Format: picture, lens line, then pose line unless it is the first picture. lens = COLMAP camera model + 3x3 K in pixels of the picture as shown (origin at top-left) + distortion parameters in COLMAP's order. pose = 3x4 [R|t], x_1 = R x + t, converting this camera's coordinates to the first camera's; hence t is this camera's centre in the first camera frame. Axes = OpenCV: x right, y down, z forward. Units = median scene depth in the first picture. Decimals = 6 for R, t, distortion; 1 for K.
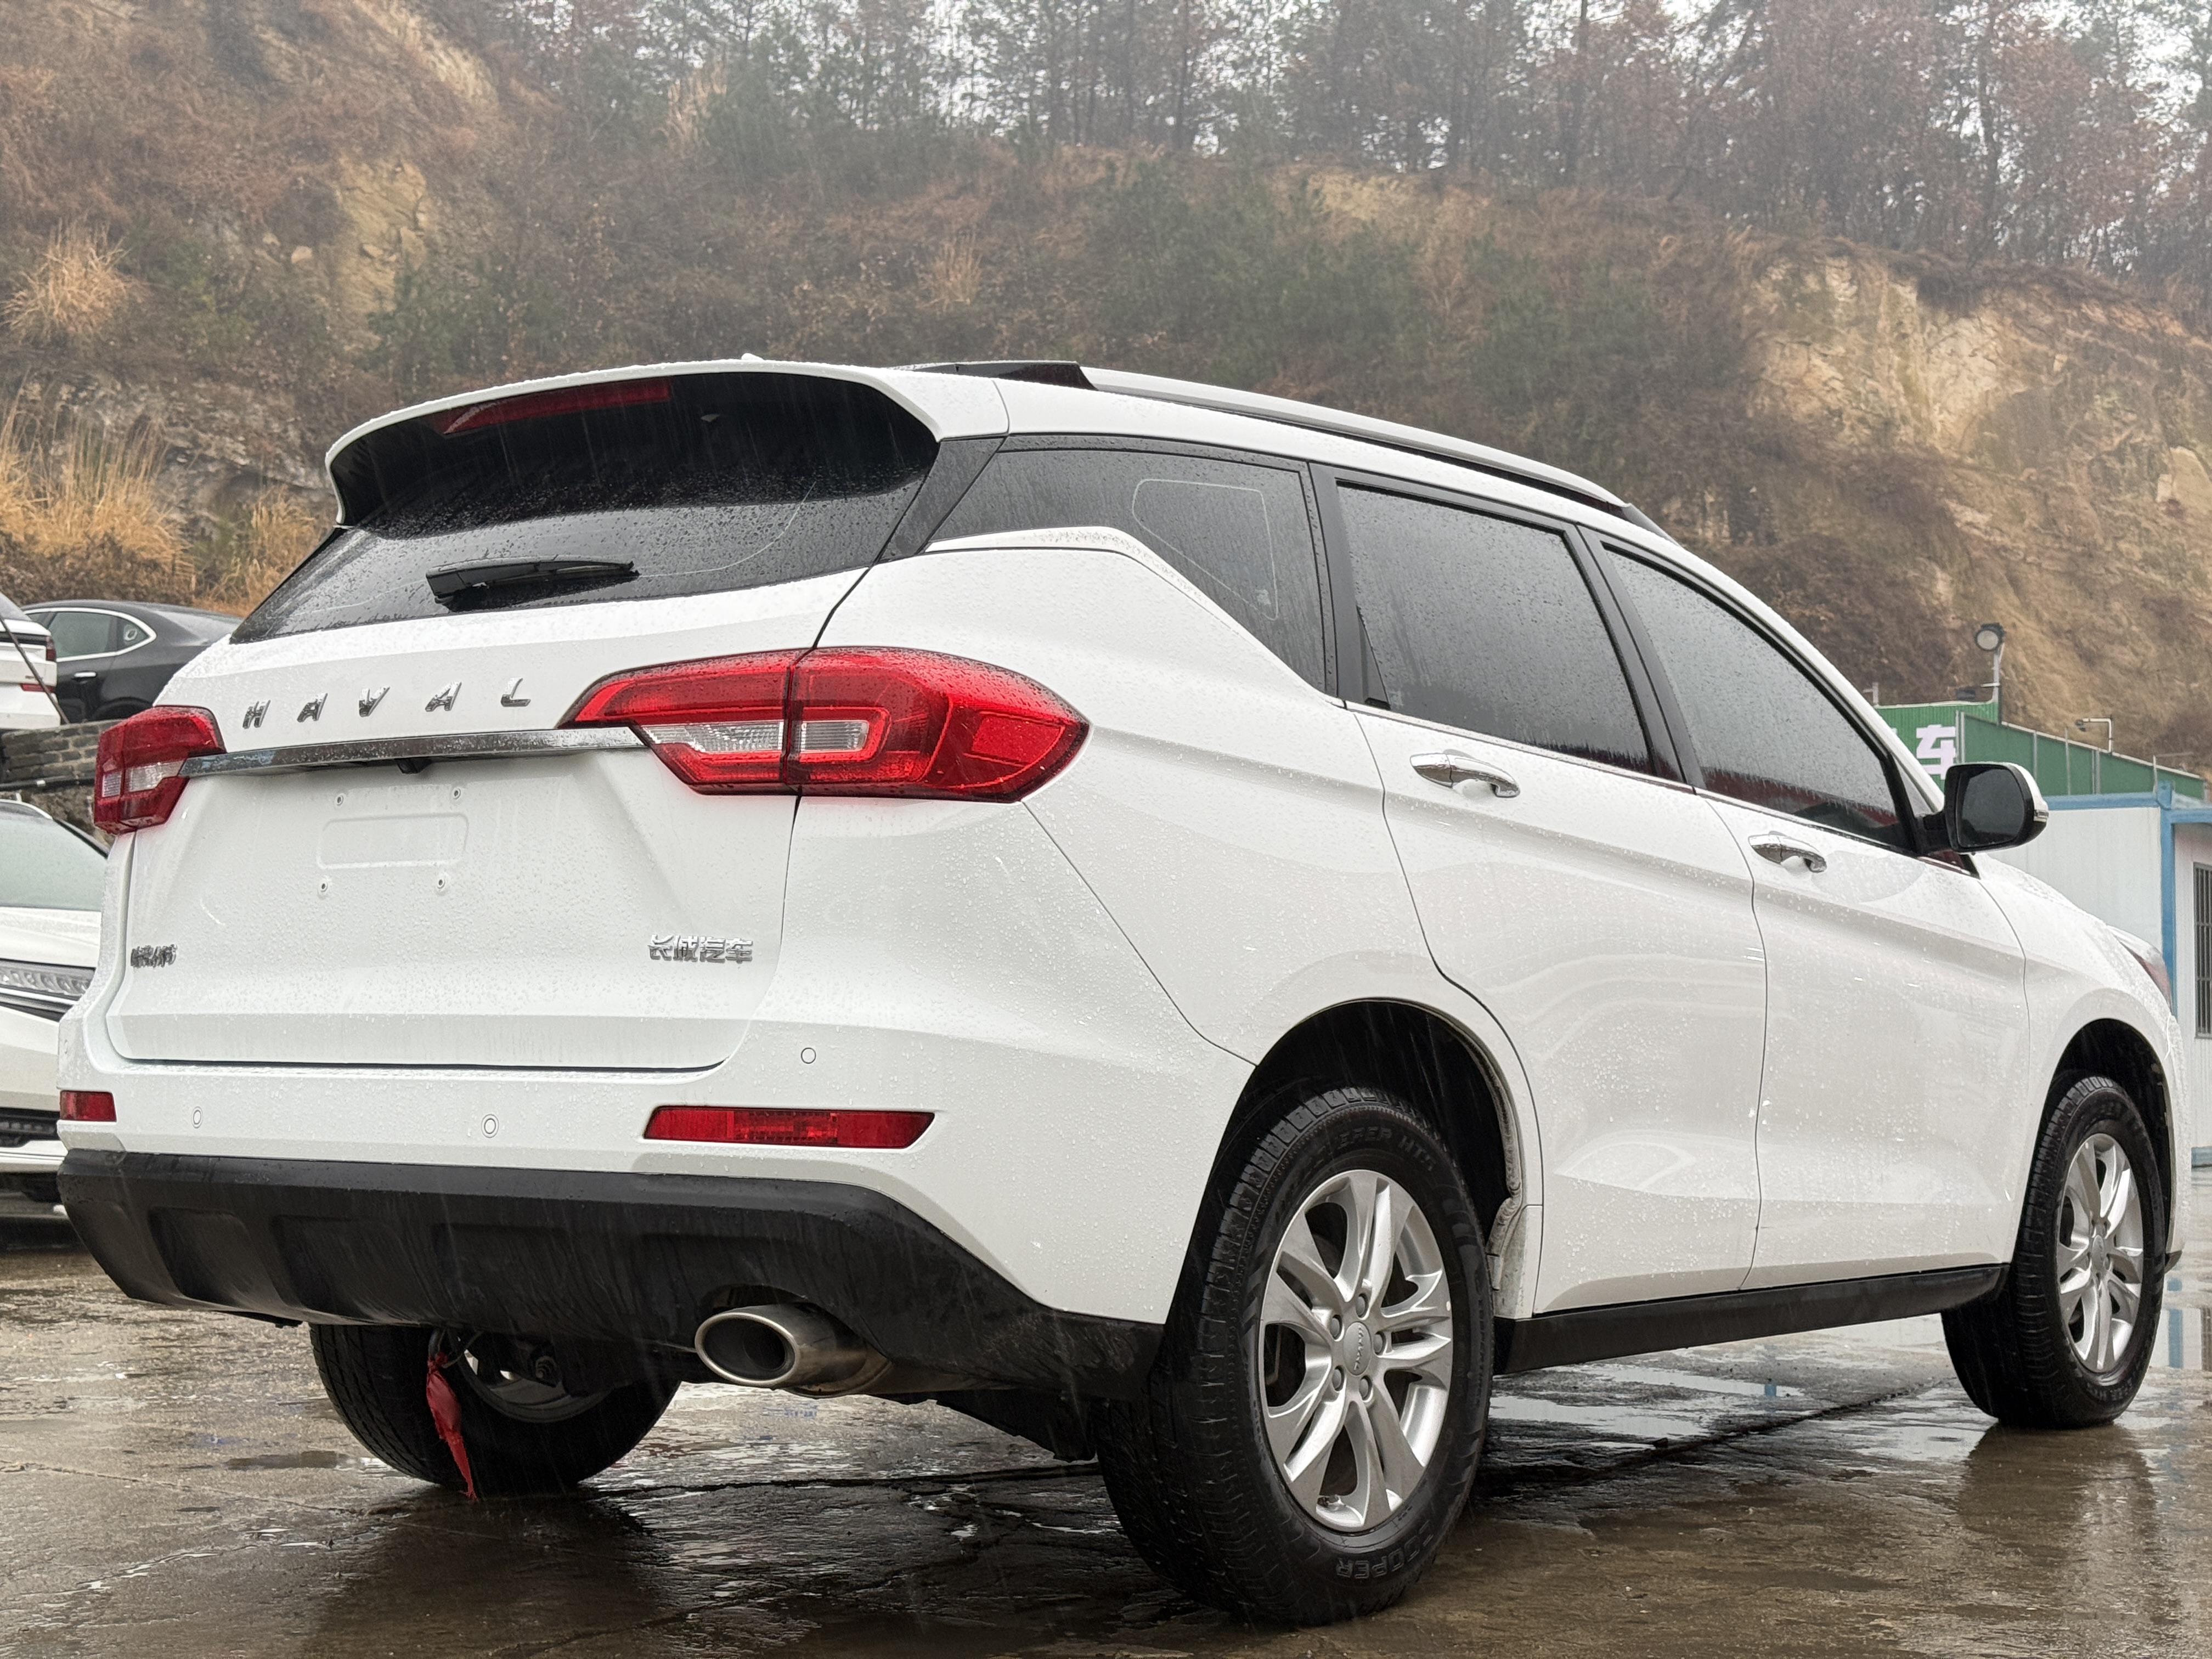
lens RADIAL K [[3117.8, 0, 1106.0], [0, 3117.8, 829.5], [0, 0, 1]] dist [0.153570, -0.145246]
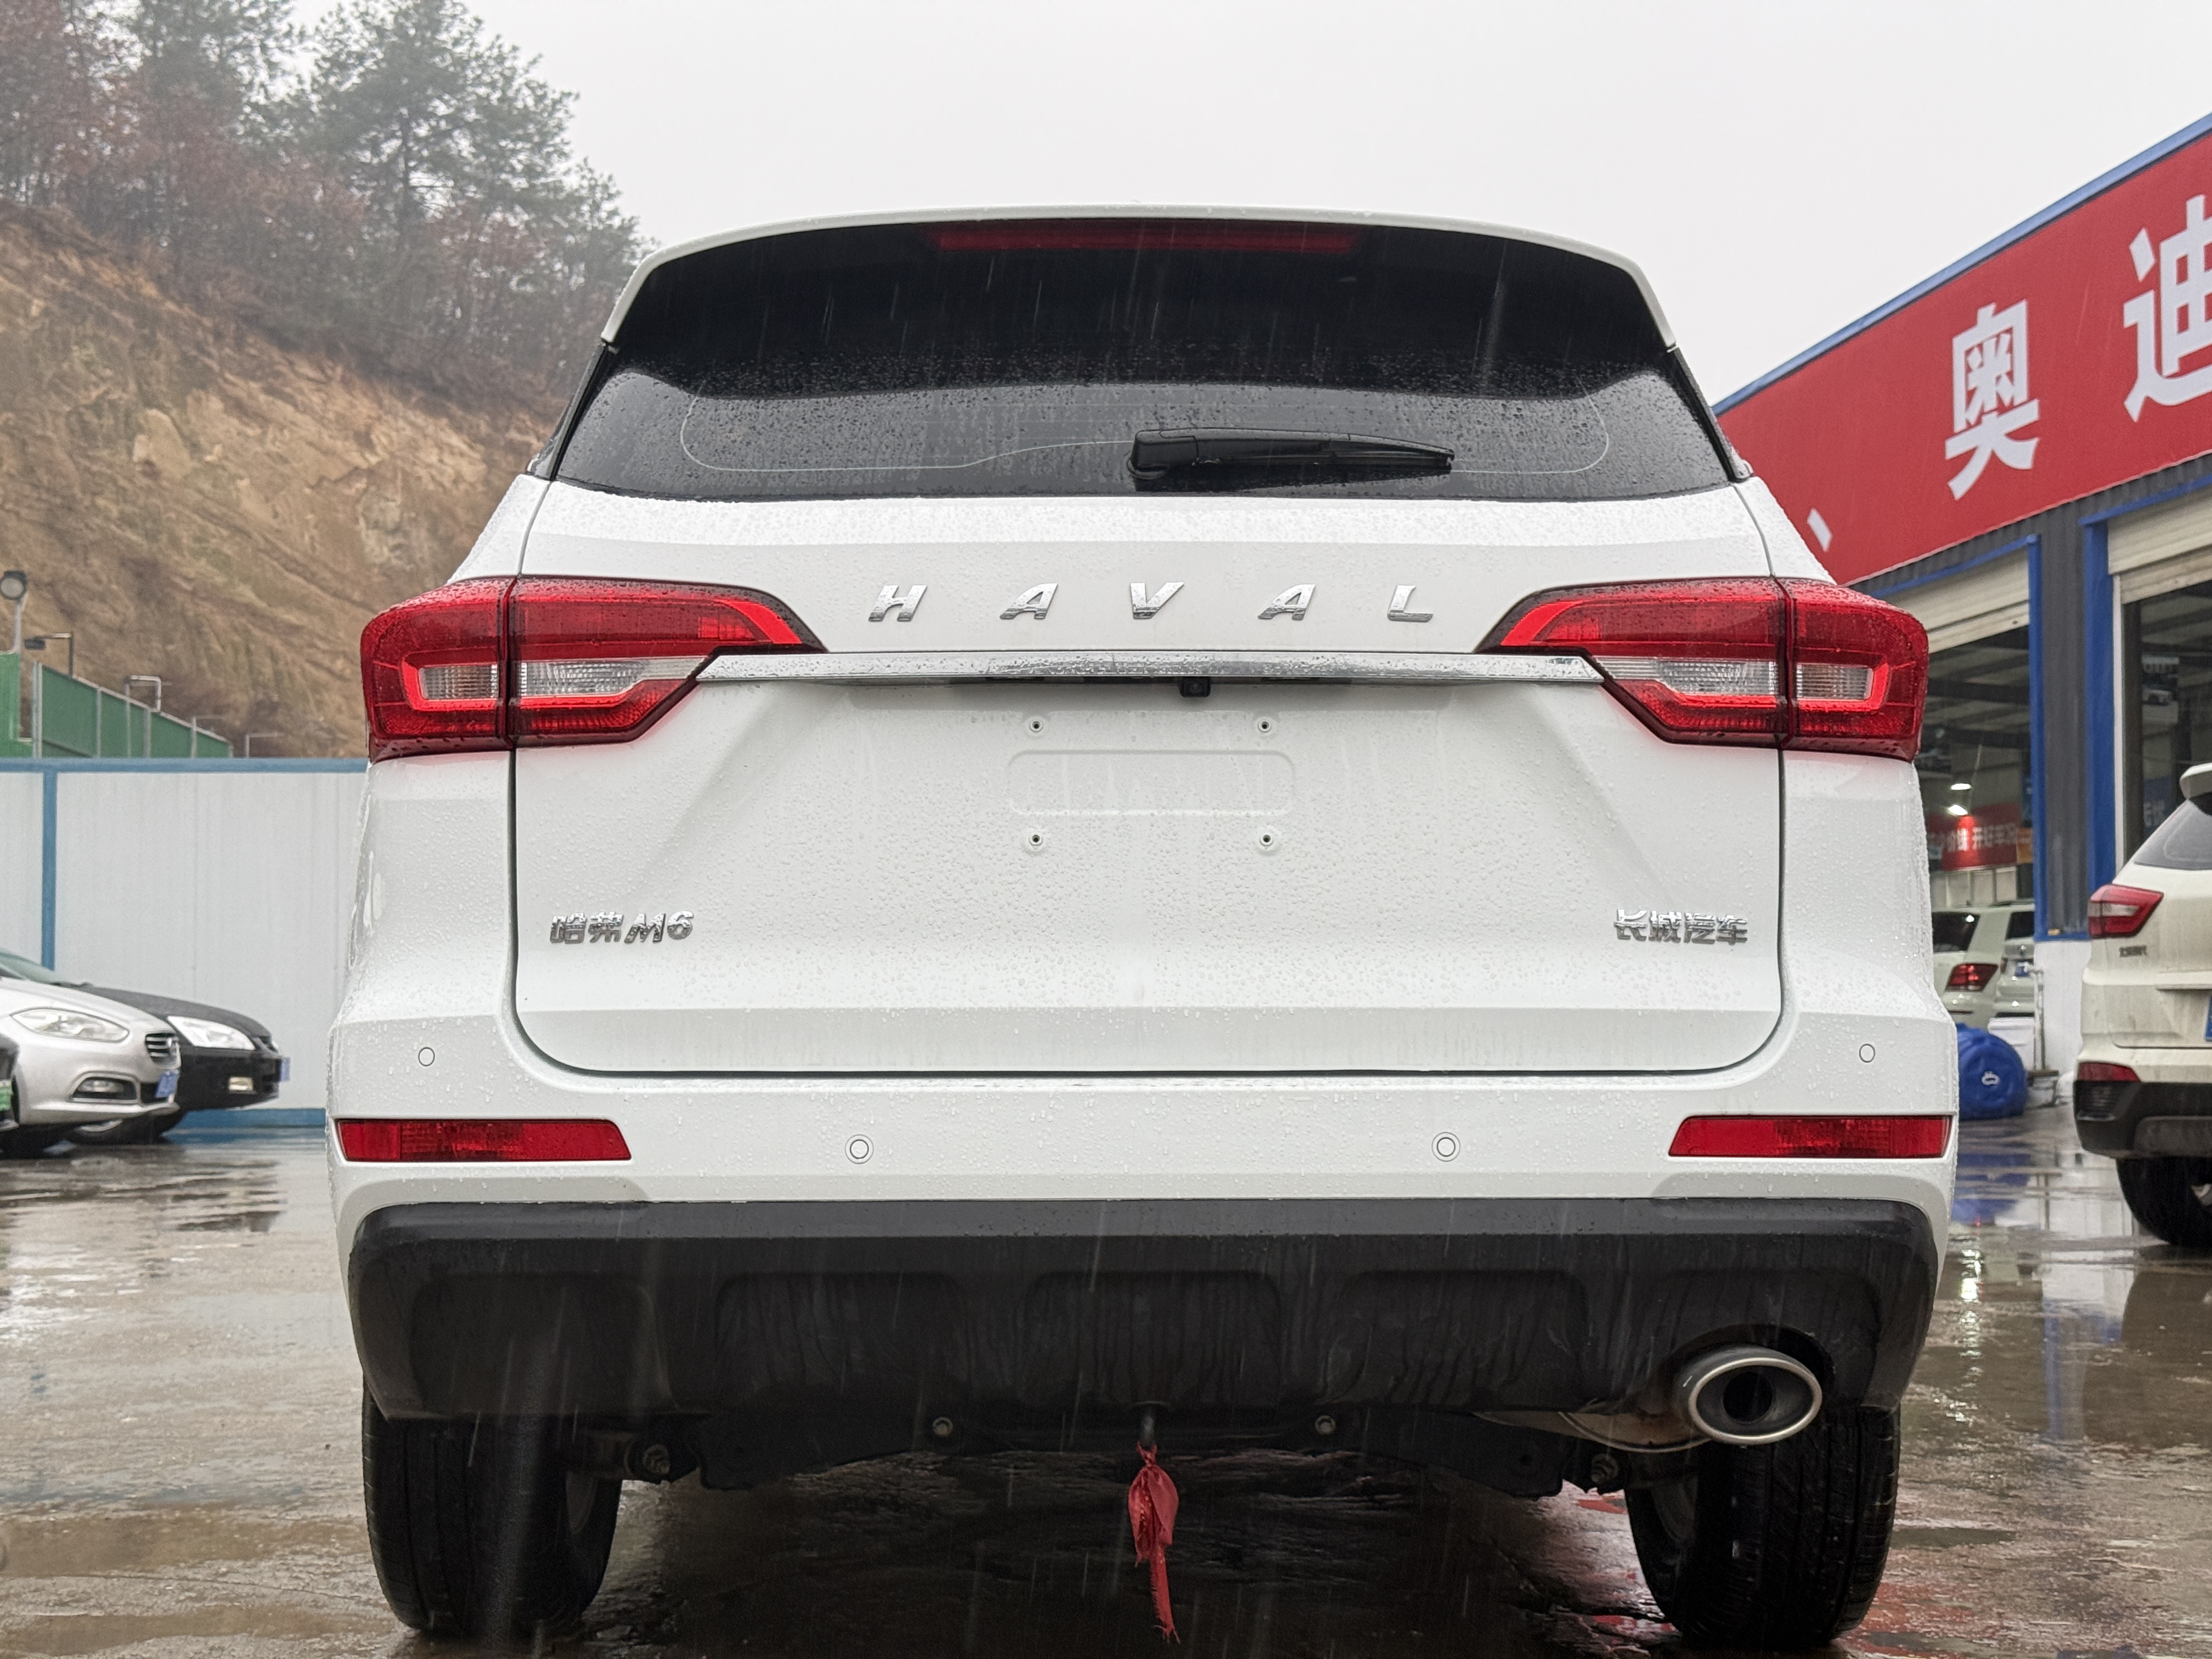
lens RADIAL K [[3117.8, 0, 1106.0], [0, 3117.8, 829.5], [0, 0, 1]] dist [0.153570, -0.145246]
pose [[0.784477, 0.022286, 0.619758, -0.044212], [-0.030395, 0.999535, 0.002531, 0.000834], [-0.619413, -0.020823, 0.784789, 0.025055]]
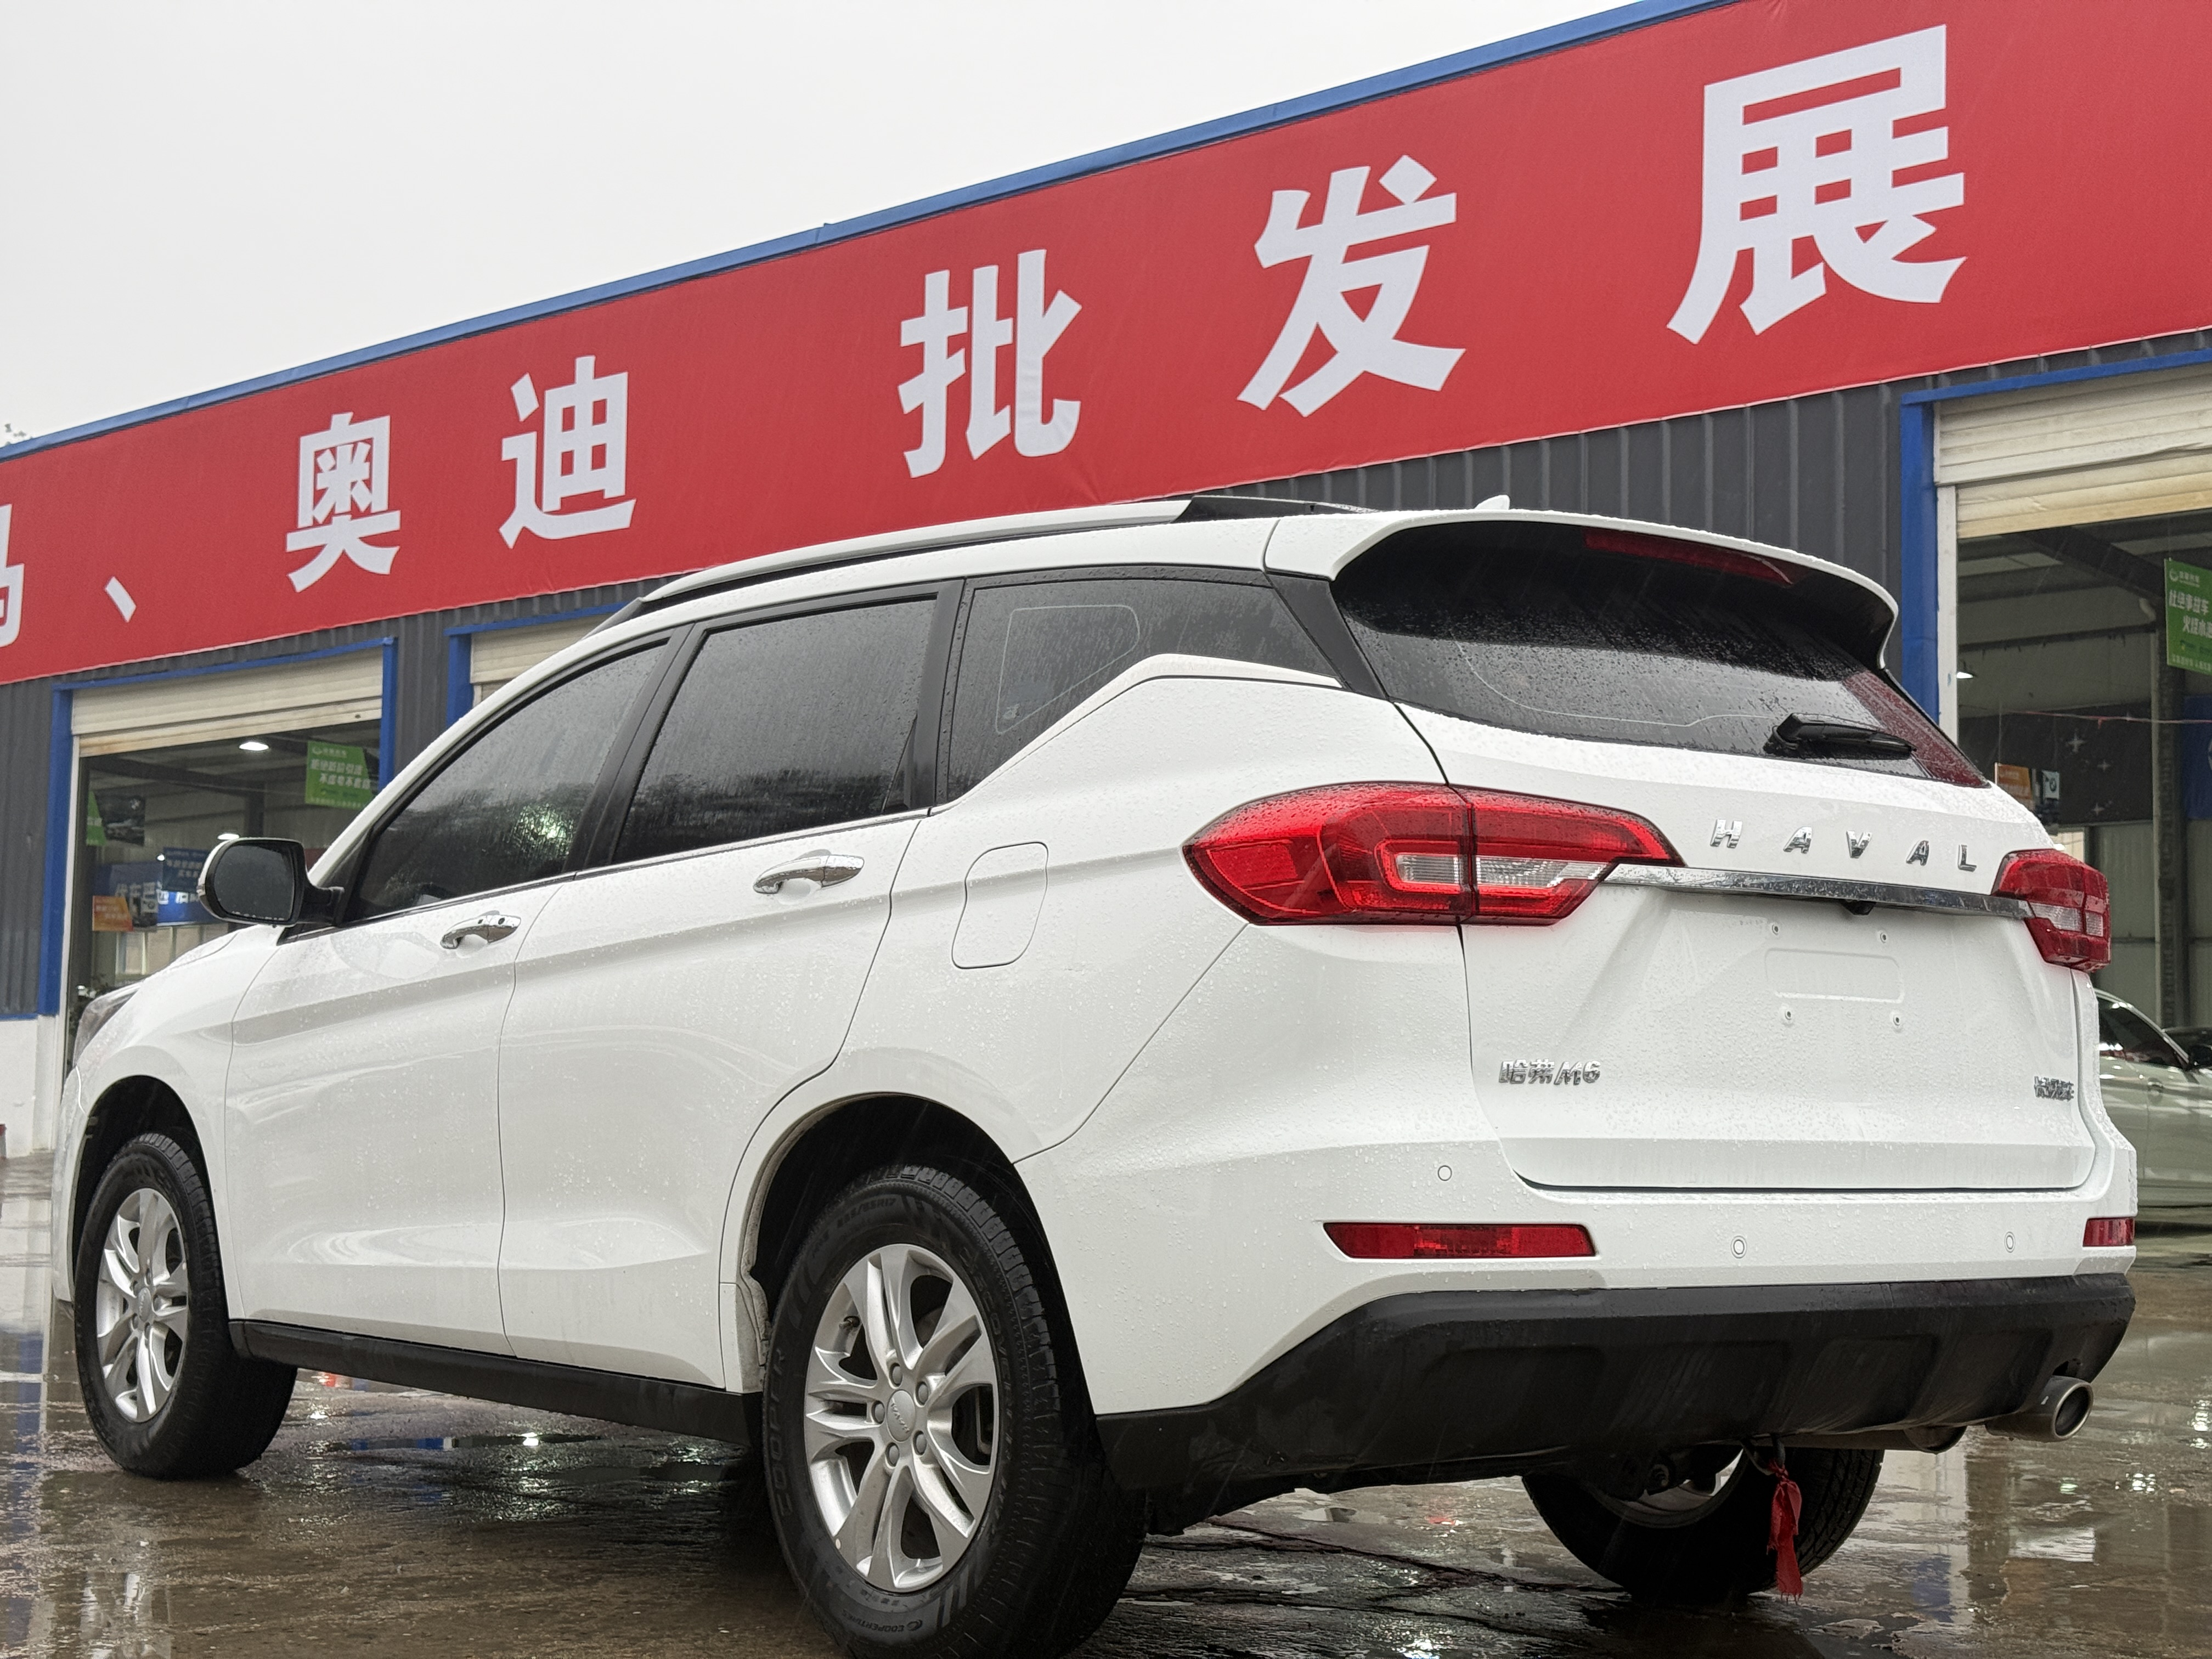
lens RADIAL K [[3117.8, 0, 1106.0], [0, 3117.8, 829.5], [0, 0, 1]] dist [0.153570, -0.145246]
pose [[0.245695, 0.073280, 0.966573, -0.081594], [-0.080589, 0.995231, -0.054968, 0.002024], [-0.965991, -0.064390, 0.250429, 0.060561]]
